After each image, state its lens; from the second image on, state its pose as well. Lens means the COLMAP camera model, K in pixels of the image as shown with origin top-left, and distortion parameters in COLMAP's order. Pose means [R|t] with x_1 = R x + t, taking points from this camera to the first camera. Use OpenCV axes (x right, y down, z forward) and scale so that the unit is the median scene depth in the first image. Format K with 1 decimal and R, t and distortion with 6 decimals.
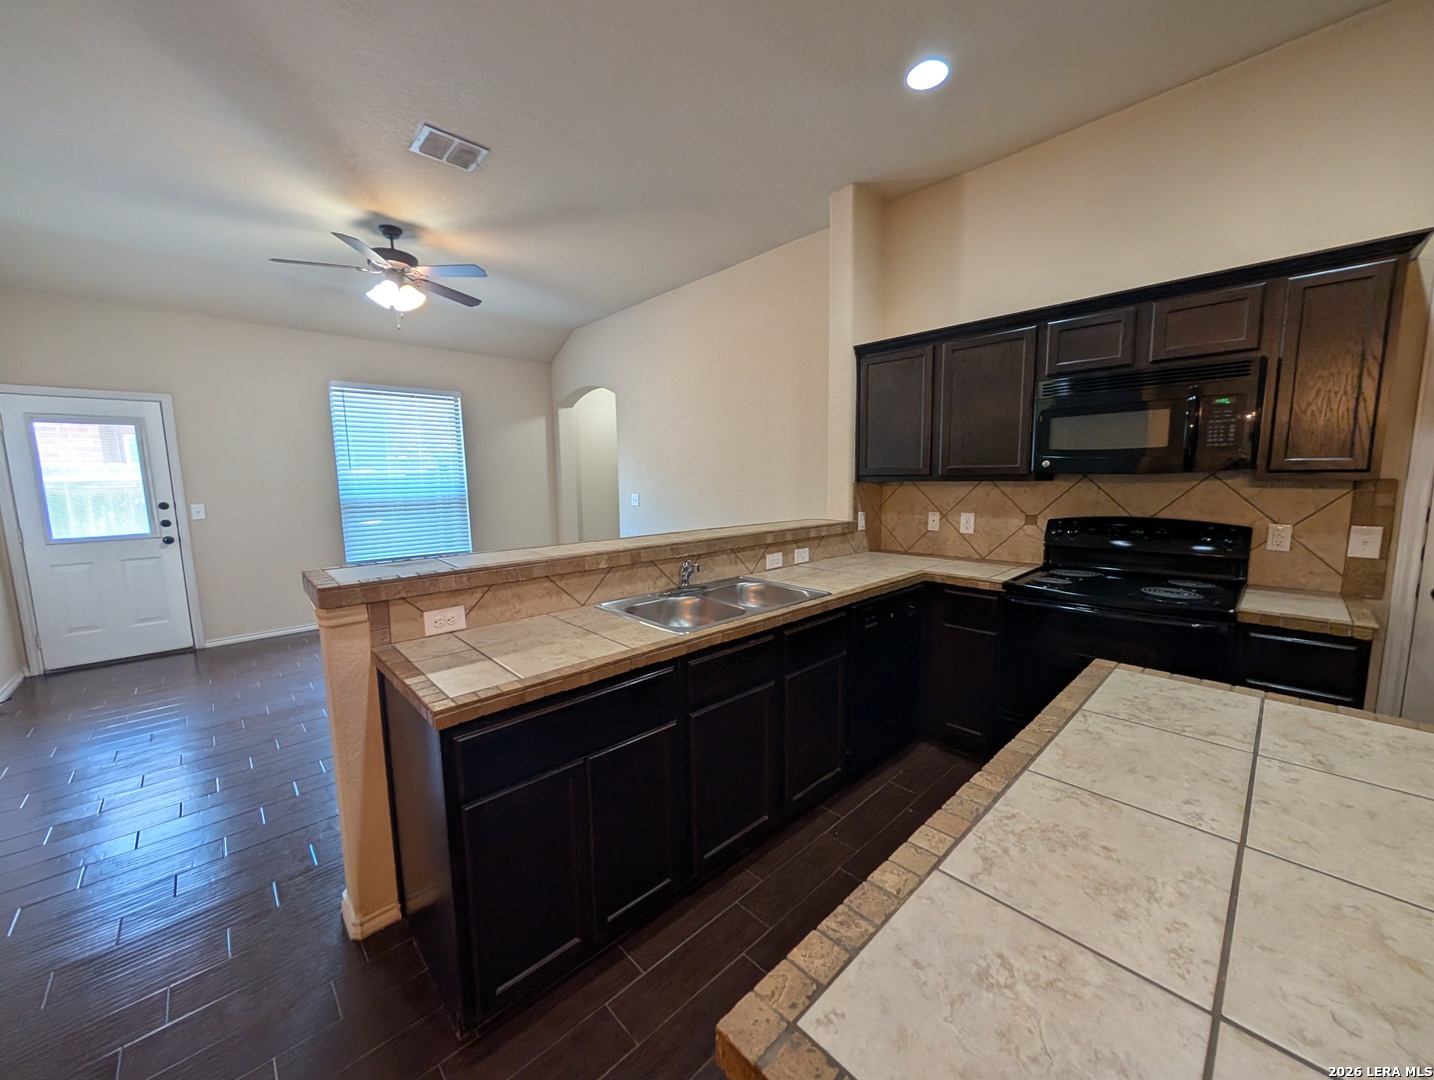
lens RADIAL K [[542.8, 0, 719.1], [0, 542.8, 541.1], [0, 0, 1]] dist [0.000242, 0.000198]
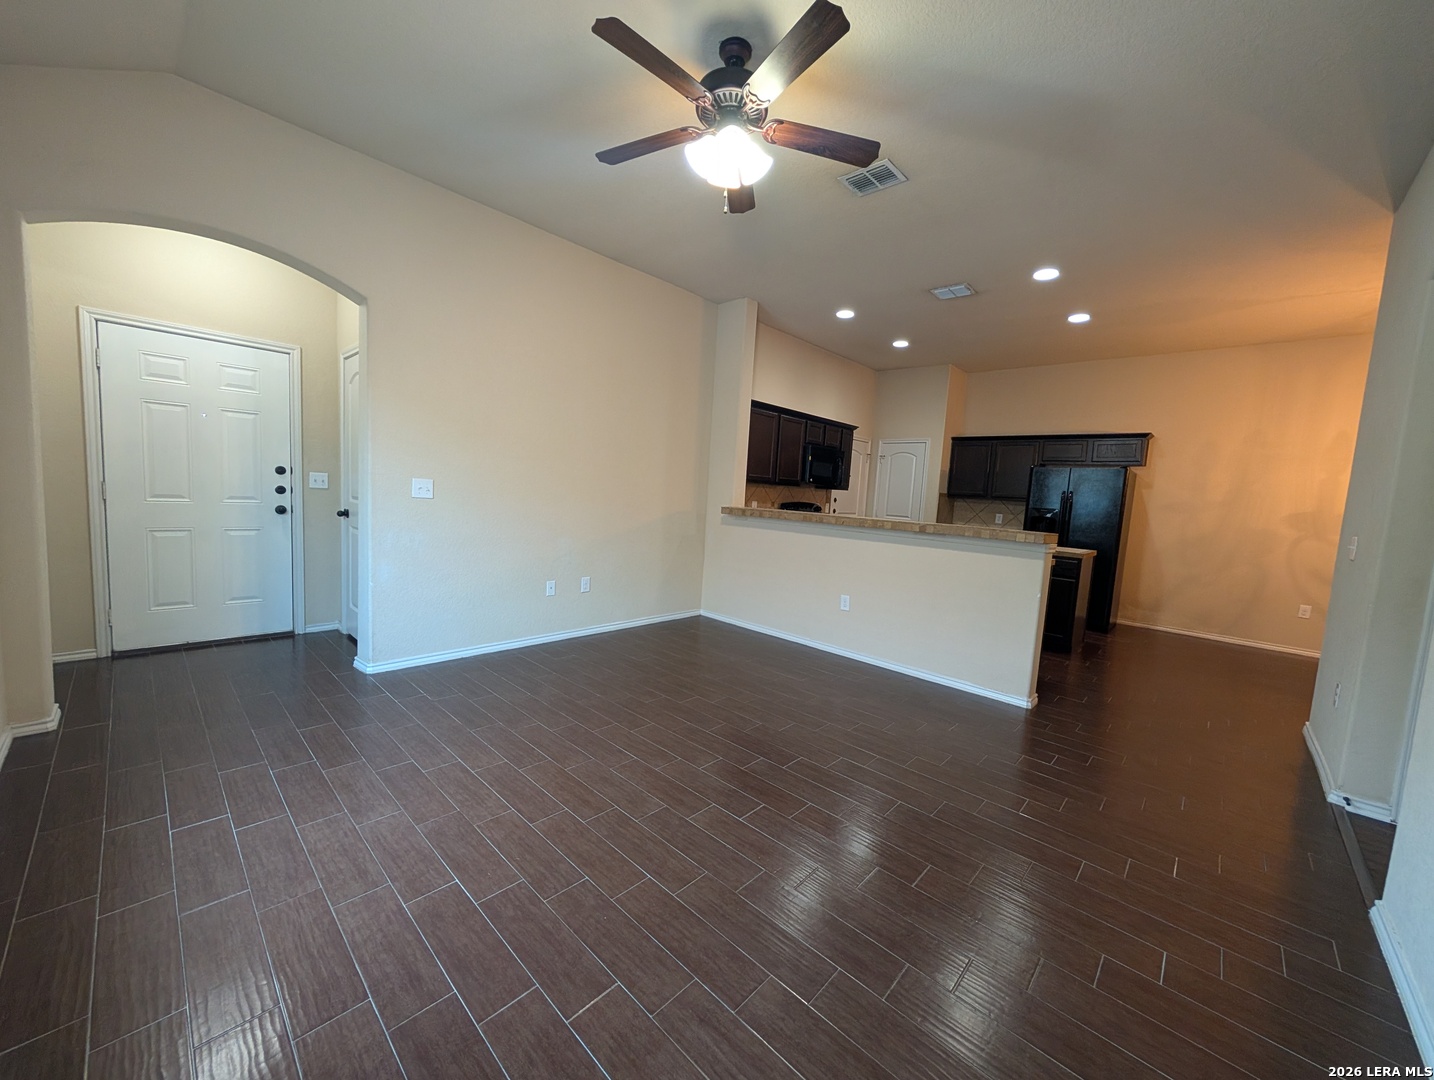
lens RADIAL K [[541.3, 0, 717.0], [0, 541.3, 540.0], [0, 0, 1]] dist [0.000639, -0.000052]
pose [[-0.054090, -0.081123, 0.995235, -1.391448], [0.063236, 0.994415, 0.084493, -0.083957], [-0.996532, 0.067505, -0.048658, 1.212429]]
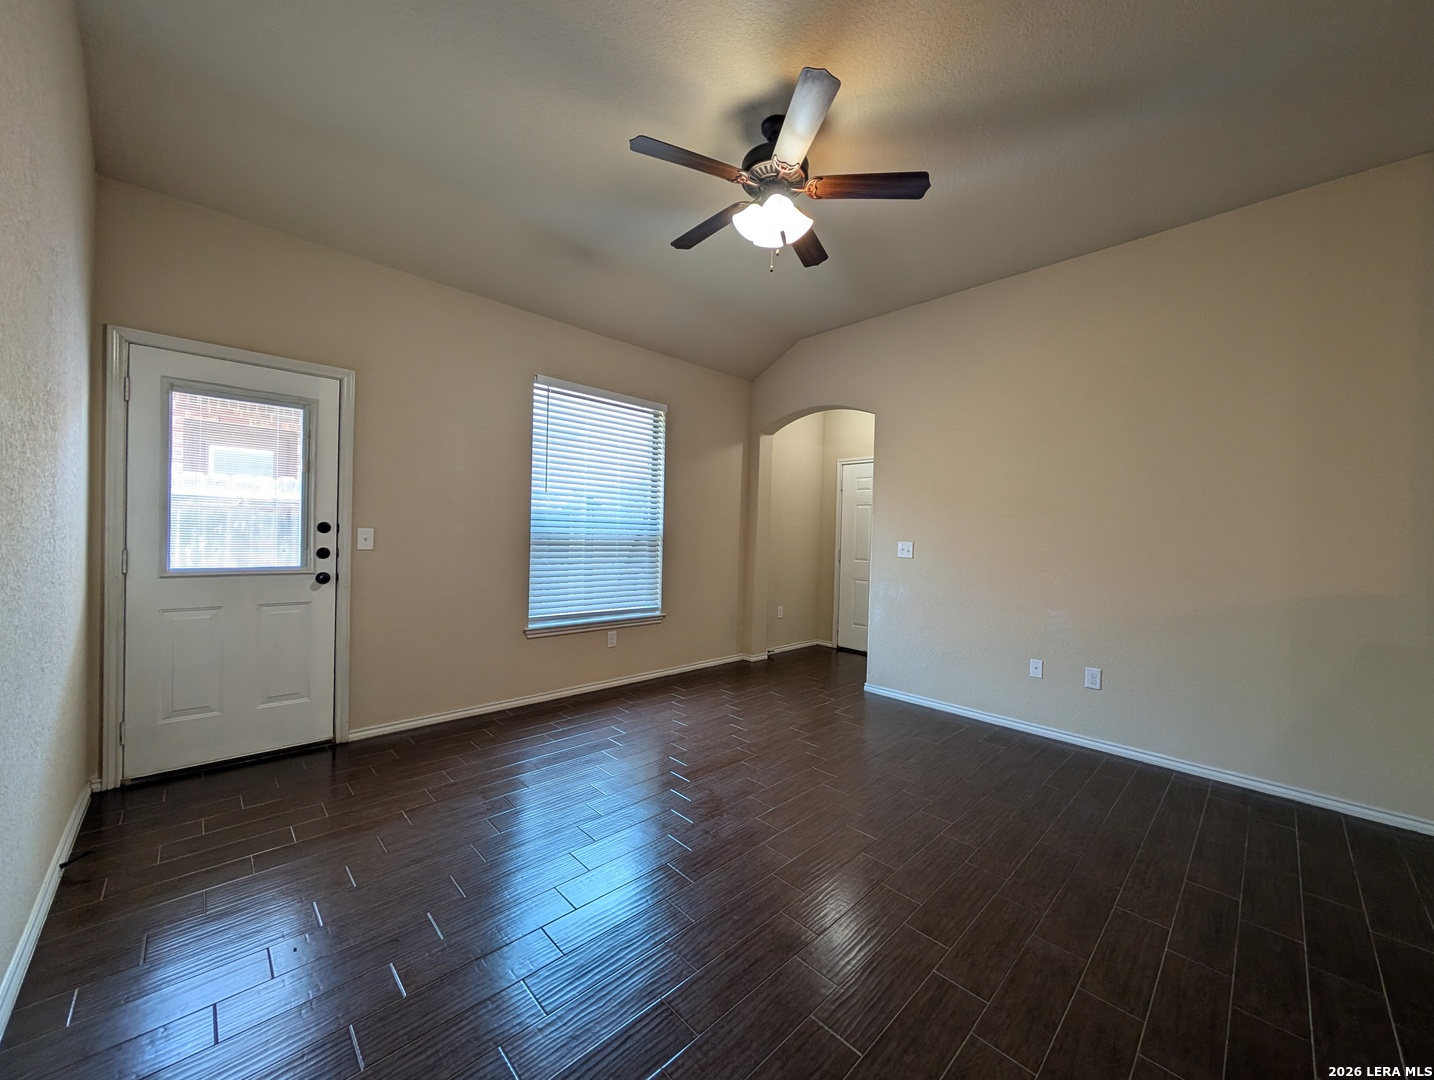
lens RADIAL K [[541.3, 0, 717.0], [0, 541.3, 540.0], [0, 0, 1]] dist [0.000639, -0.000052]
pose [[0.999095, 0.042220, 0.005171, -0.732621], [-0.041381, 0.992903, -0.111491, 0.008637], [-0.009841, 0.111176, 0.993752, 0.440422]]
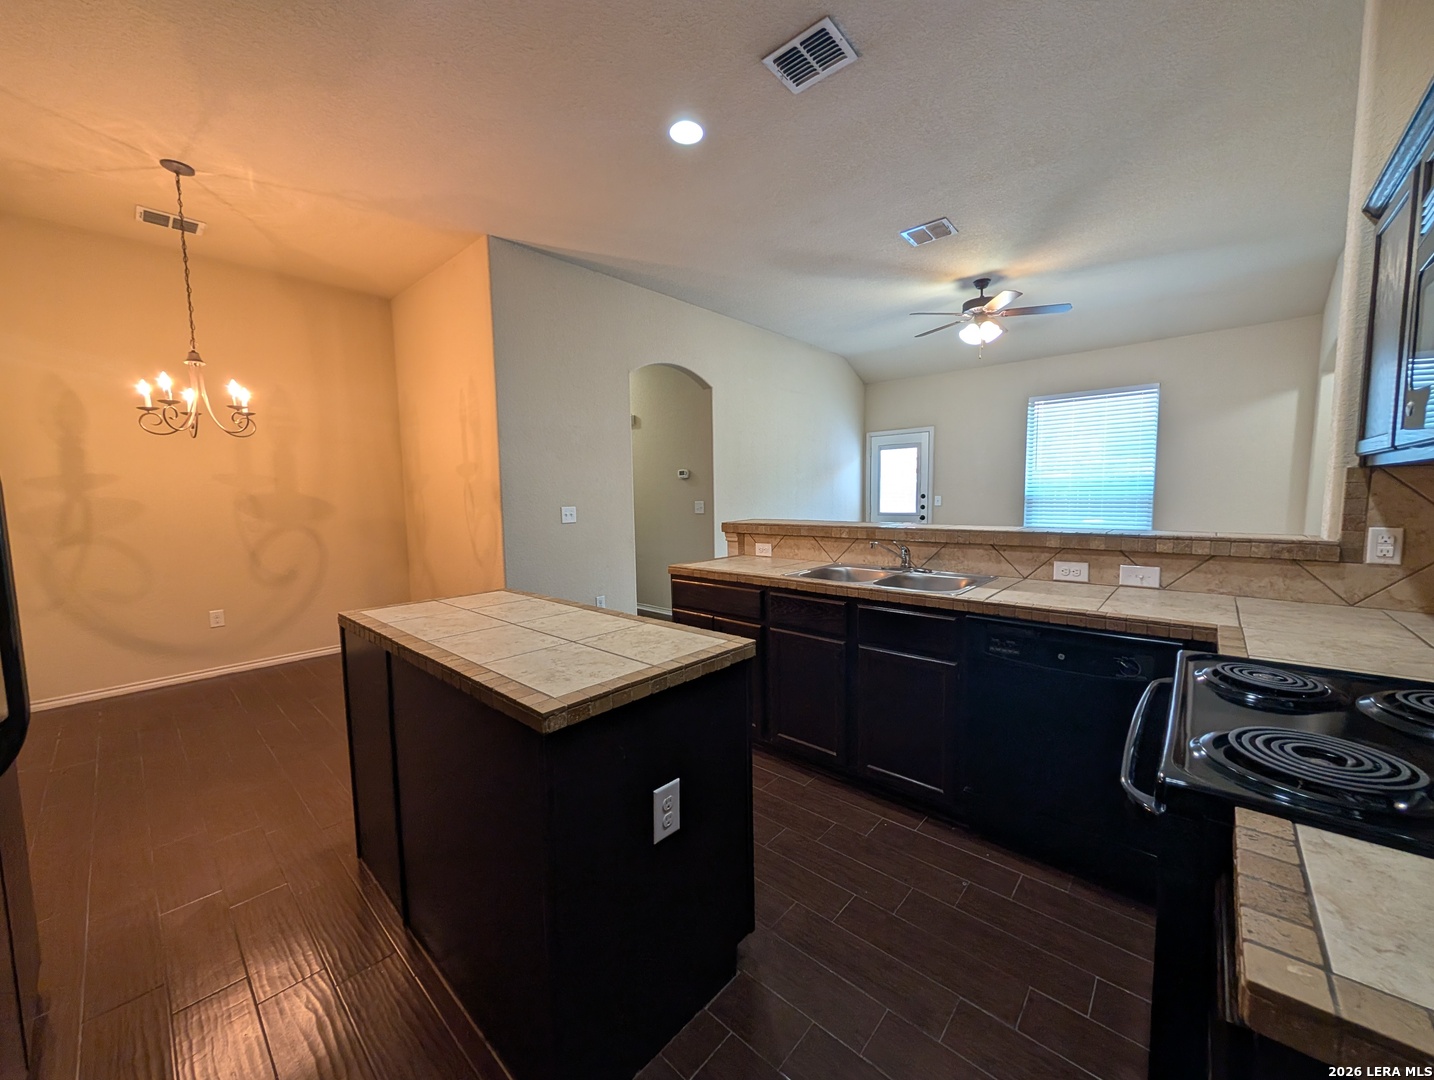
lens RADIAL K [[542.8, 0, 719.1], [0, 542.8, 541.1], [0, 0, 1]] dist [0.000242, 0.000198]
pose [[0.077459, 0.100888, -0.991878, 0.752935], [-0.106966, 0.989965, 0.092340, -0.023315], [0.991241, 0.098945, 0.087473, 0.372612]]
